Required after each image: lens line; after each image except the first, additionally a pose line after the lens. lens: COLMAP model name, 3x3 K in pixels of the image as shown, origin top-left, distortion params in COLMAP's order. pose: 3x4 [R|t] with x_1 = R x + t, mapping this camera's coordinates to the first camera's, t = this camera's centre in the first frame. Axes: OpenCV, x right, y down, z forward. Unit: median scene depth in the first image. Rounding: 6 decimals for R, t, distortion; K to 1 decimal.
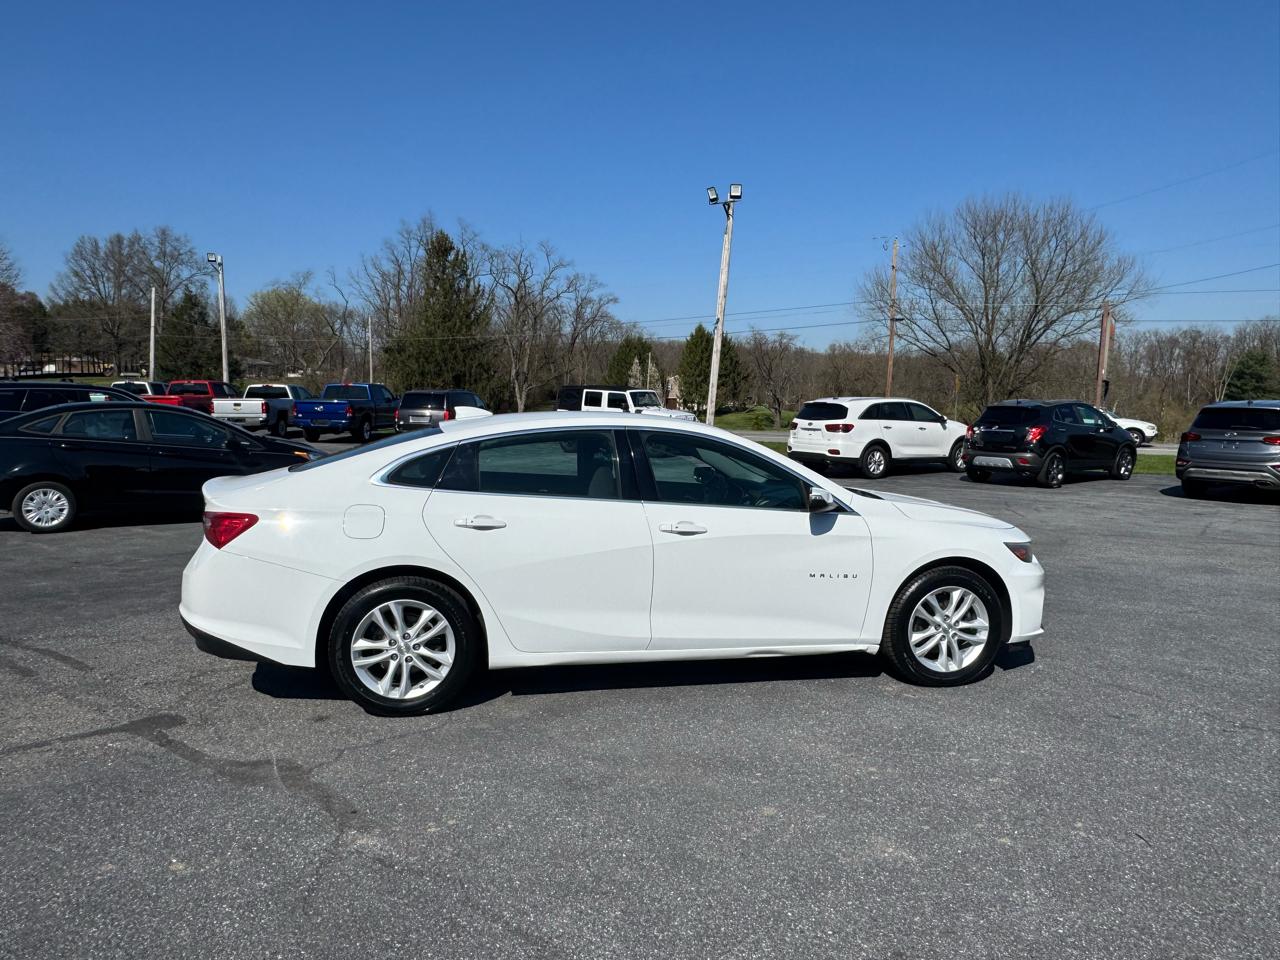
lens RADIAL K [[850.1, 0, 643.3], [0, 850.1, 488.2], [0, 0, 1]] dist [-0.003541, 0.002557]
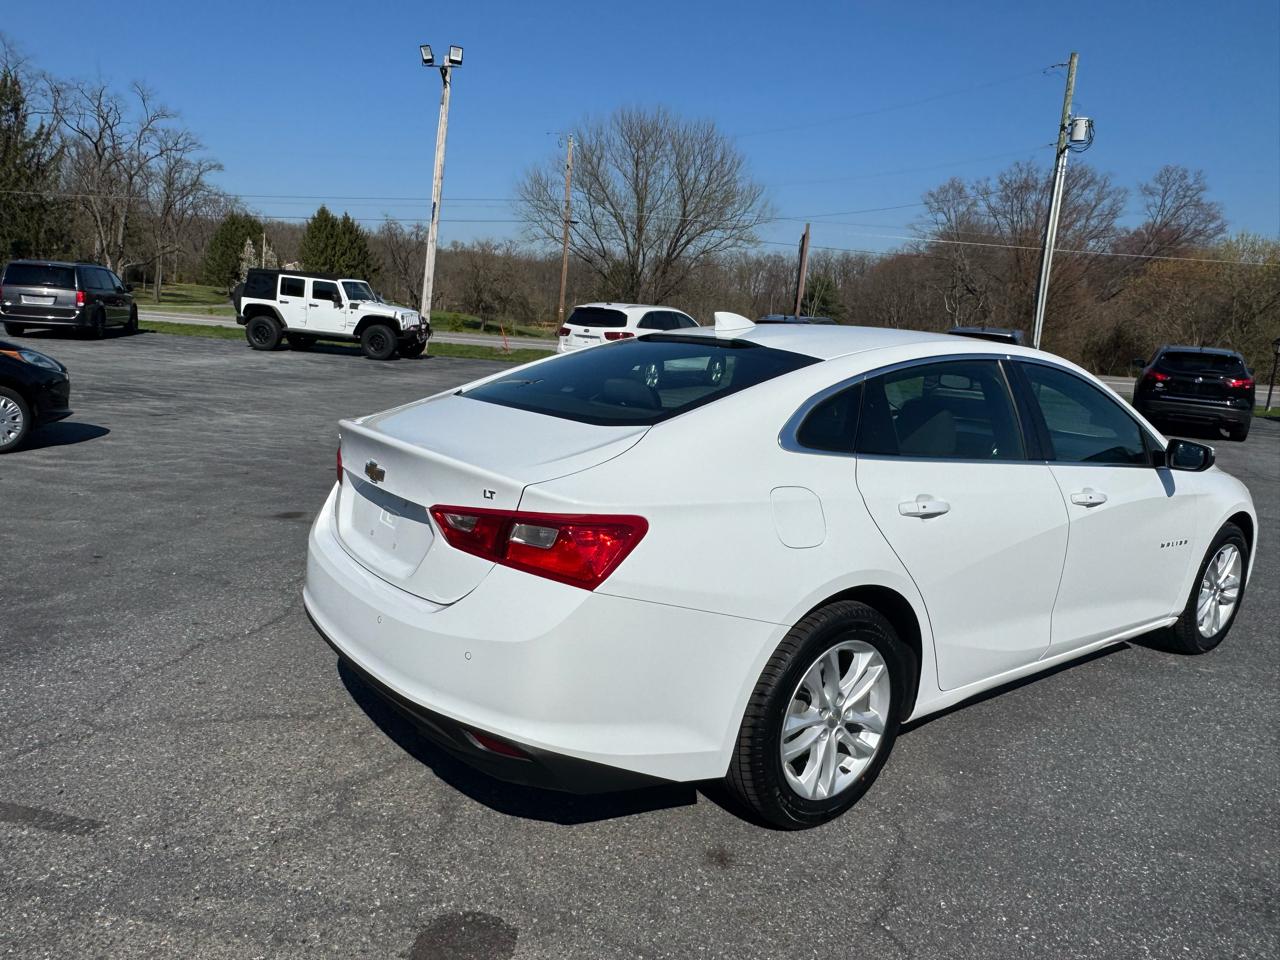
lens RADIAL K [[849.7, 0, 641.7], [0, 849.7, 488.1], [0, 0, 1]] dist [-0.004935, 0.004679]
pose [[0.905066, -0.038099, 0.423560, -0.046795], [-0.011019, 0.993544, 0.112915, -0.003071], [-0.425128, -0.106862, 0.898803, 0.037360]]
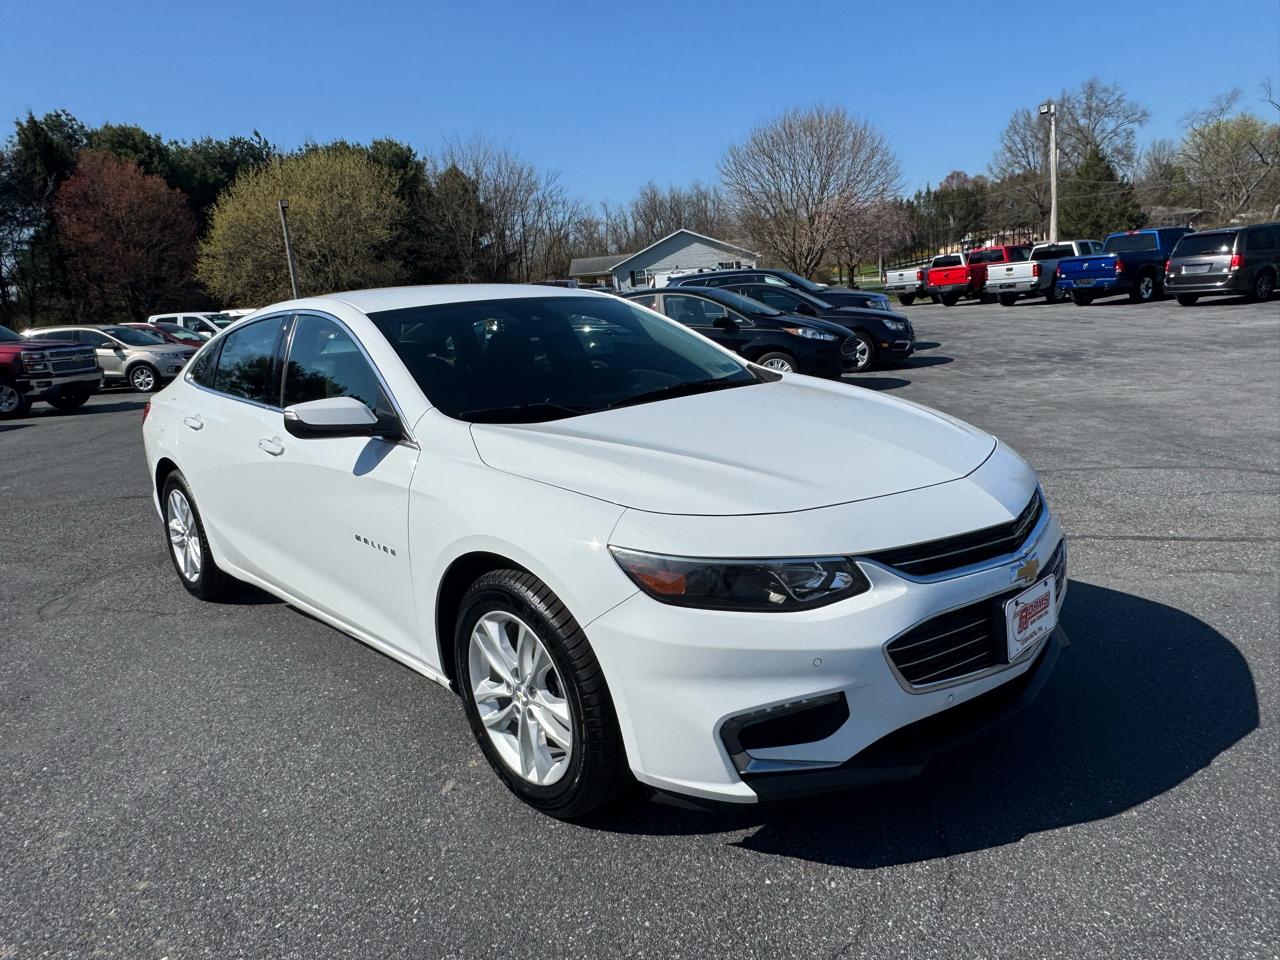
lens RADIAL K [[847.8, 0, 640.4], [0, 847.8, 477.3], [0, 0, 1]] dist [-0.003726, 0.003822]
pose [[0.527587, 0.118788, -0.841154, 0.064461], [0.004385, 0.989781, 0.142528, -0.002358], [0.849489, -0.078884, 0.521675, 0.066276]]
